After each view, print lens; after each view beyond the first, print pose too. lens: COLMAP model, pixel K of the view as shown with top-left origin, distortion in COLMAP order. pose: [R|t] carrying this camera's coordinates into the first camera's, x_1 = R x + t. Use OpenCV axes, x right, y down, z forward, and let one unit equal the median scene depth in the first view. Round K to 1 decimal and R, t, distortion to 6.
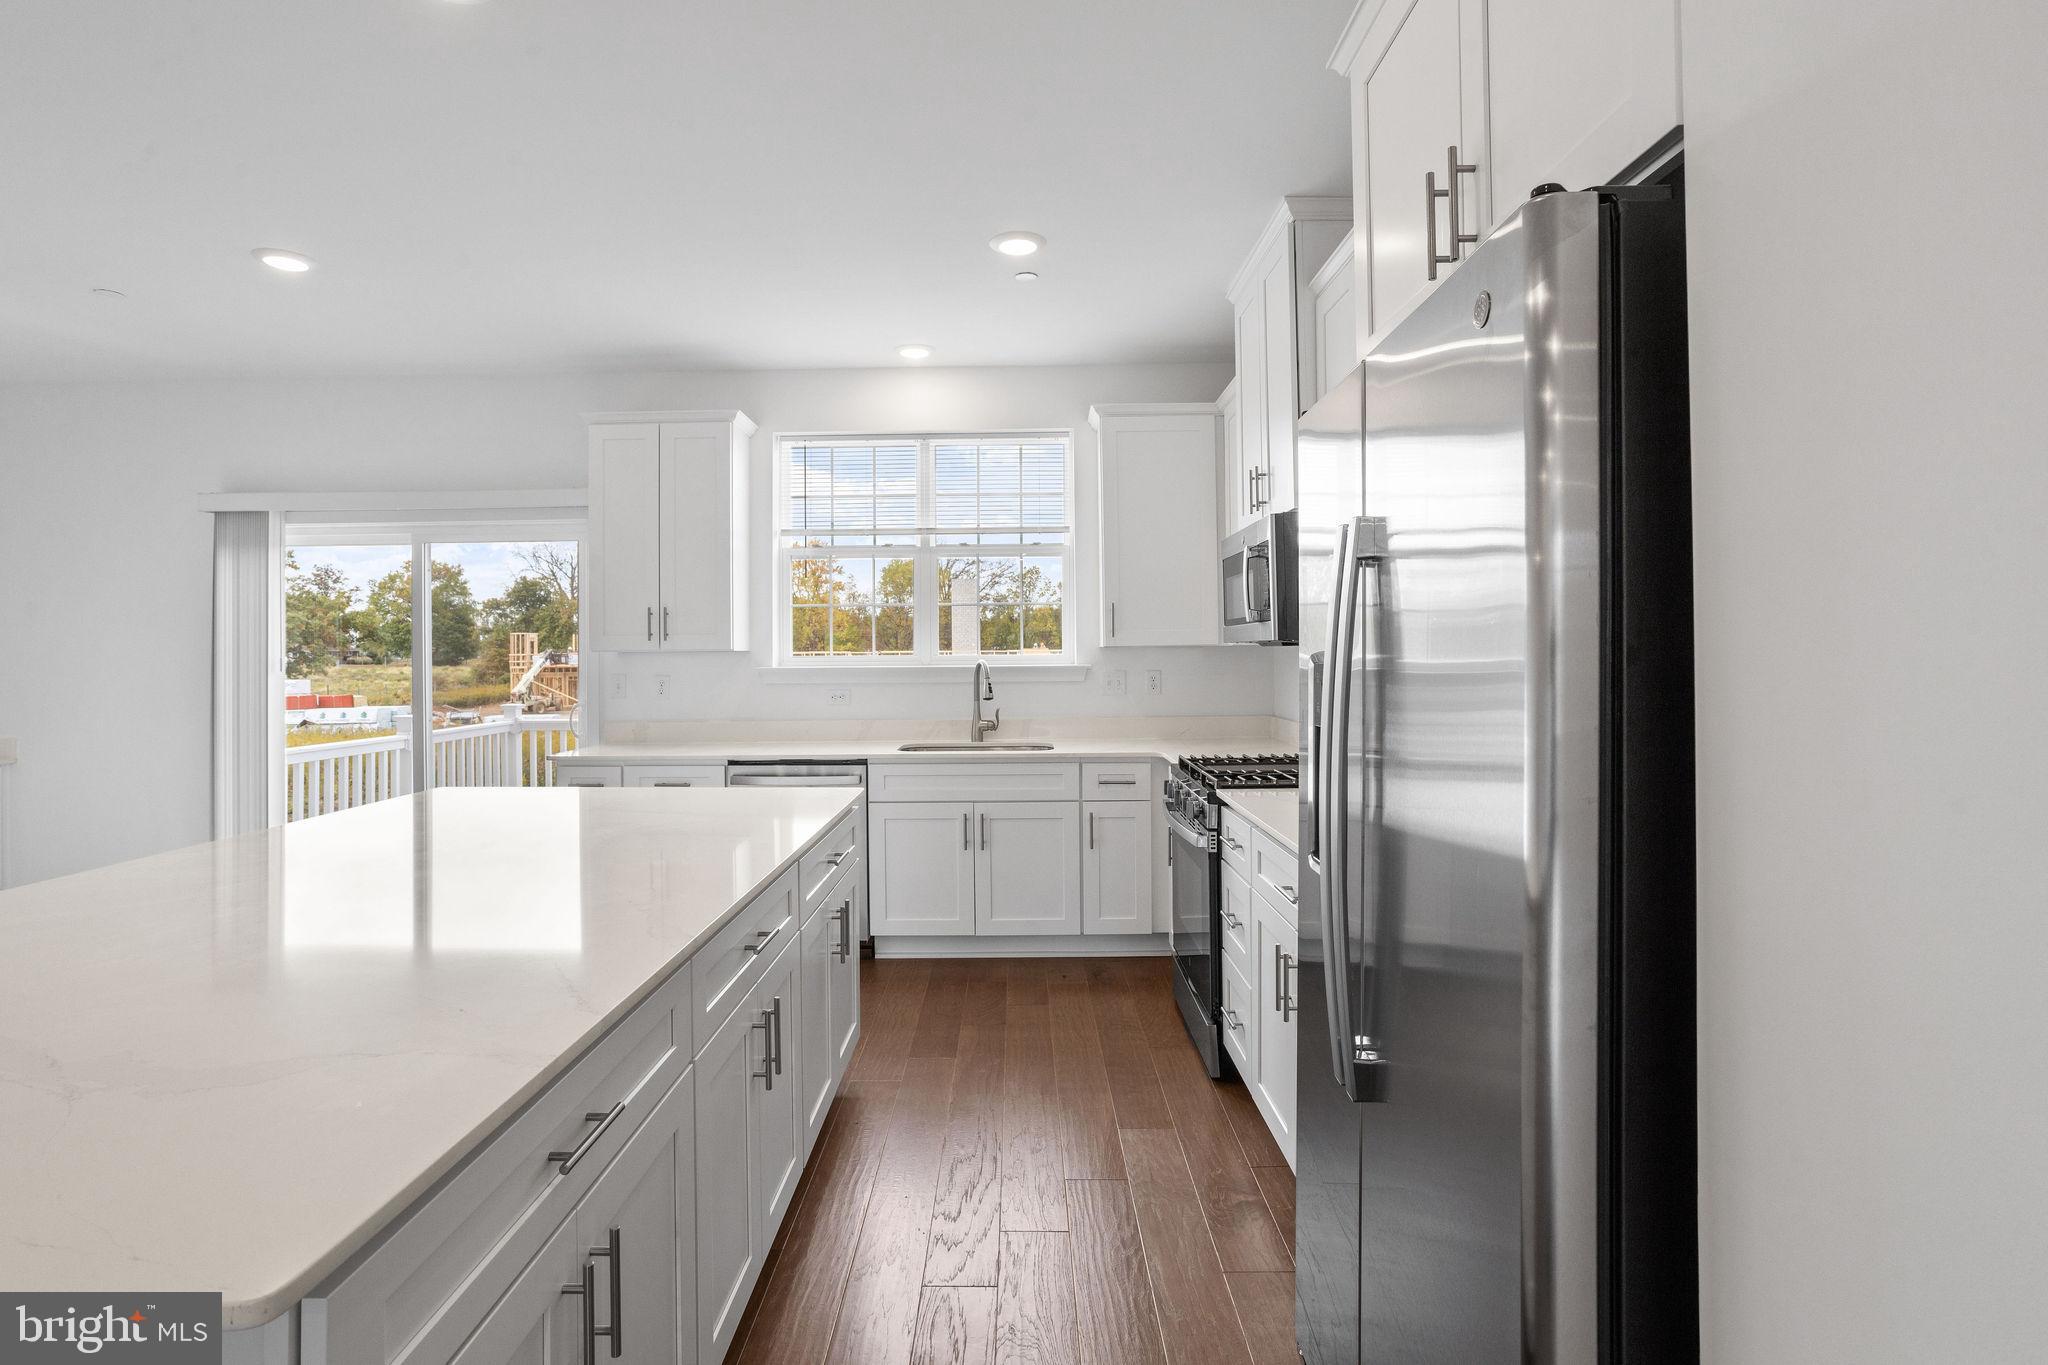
lens RADIAL K [[1018.8, 0, 967.5], [0, 1018.8, 651.1], [0, 0, 1]] dist [-0.047932, 0.025060]
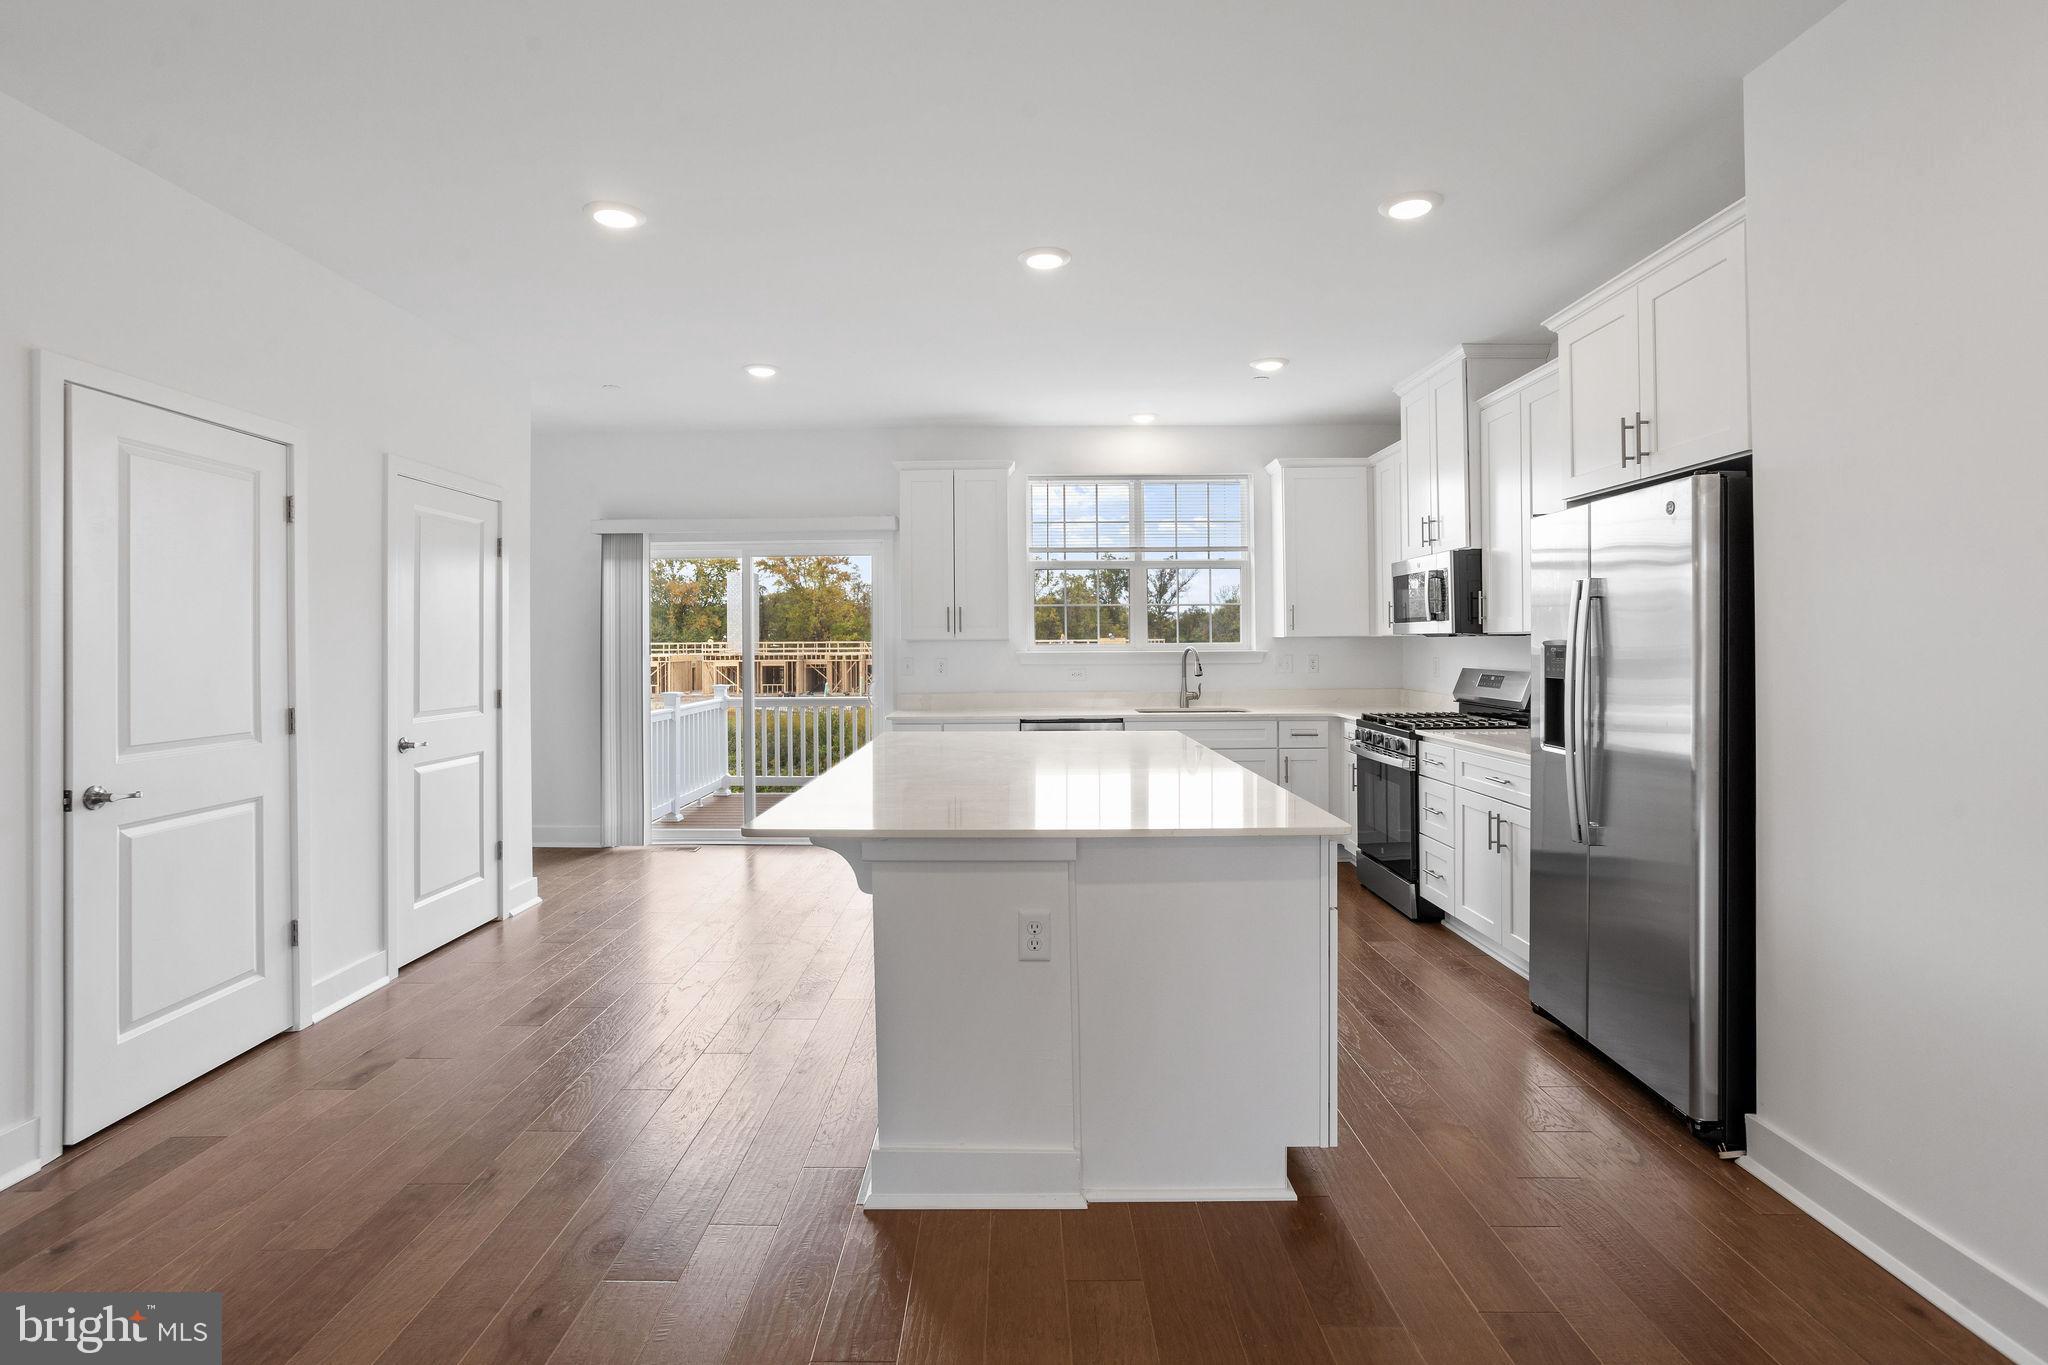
lens RADIAL K [[1018.8, 0, 967.9], [0, 1018.8, 639.7], [0, 0, 1]] dist [-0.047932, 0.025060]
pose [[0.999995, -0.000026, 0.003011, -0.278507], [0.000030, 0.999999, -0.001360, 0.001343], [-0.003011, 0.001360, 0.999995, -0.335043]]
